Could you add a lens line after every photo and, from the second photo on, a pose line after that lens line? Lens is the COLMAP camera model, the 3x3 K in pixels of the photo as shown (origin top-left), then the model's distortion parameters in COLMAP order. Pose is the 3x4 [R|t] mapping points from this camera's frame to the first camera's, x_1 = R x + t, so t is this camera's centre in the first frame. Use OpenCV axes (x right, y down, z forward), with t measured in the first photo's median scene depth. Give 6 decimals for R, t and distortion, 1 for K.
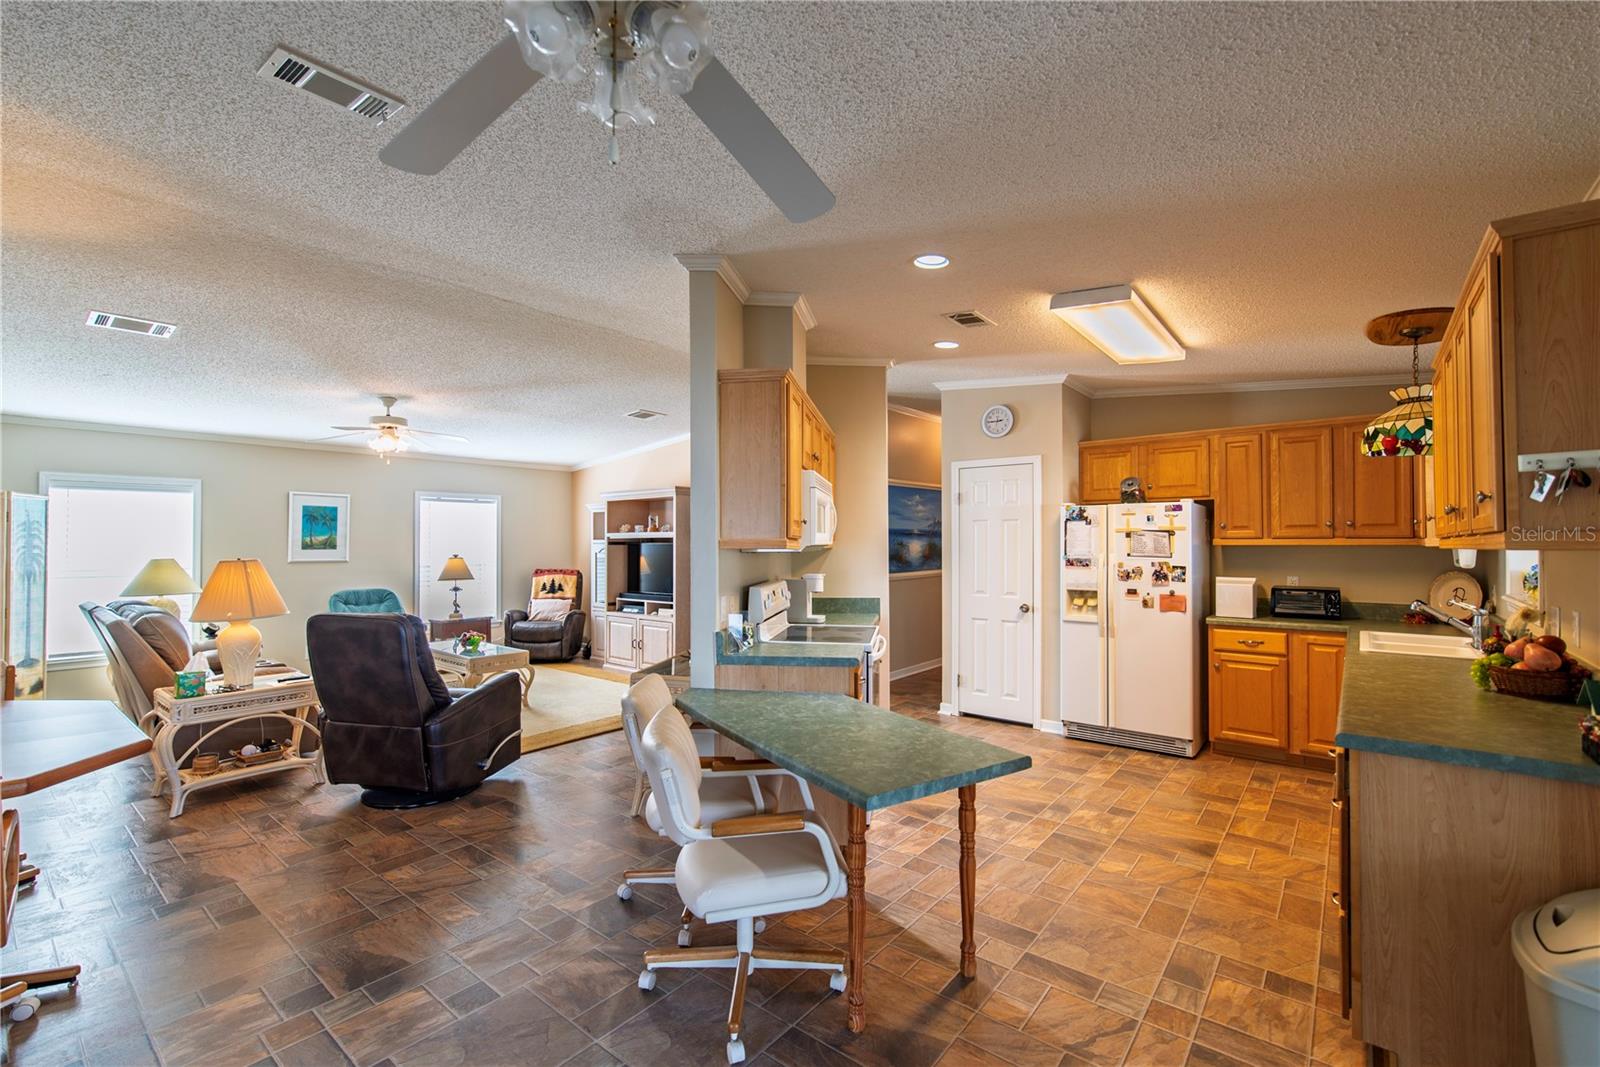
lens RADIAL K [[689.0, 0, 801.9], [0, 689.0, 530.2], [0, 0, 1]] dist [0.003788, 0.000248]
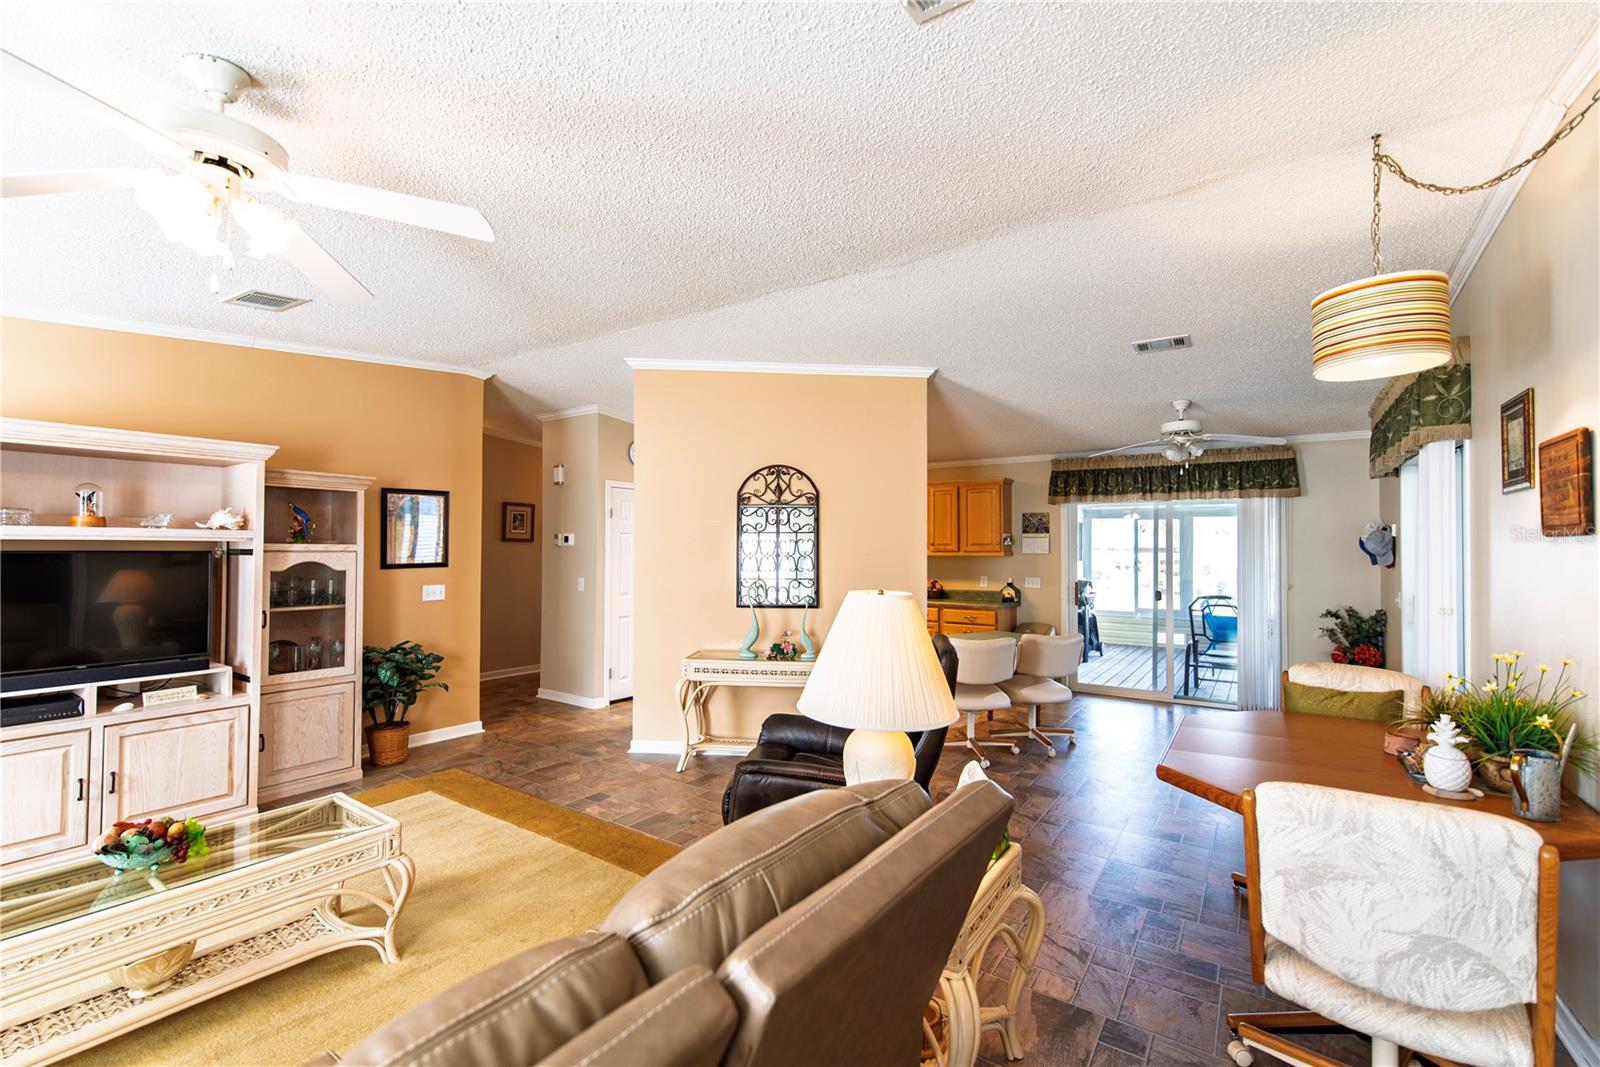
lens RADIAL K [[689.0, 0, 804.0], [0, 689.0, 538.0], [0, 0, 1]] dist [0.003788, 0.000248]
pose [[-0.086649, 0.018532, 0.996067, -1.066875], [-0.024642, 0.999481, -0.020739, 0.011803], [-0.995934, -0.026342, -0.086147, 0.899811]]
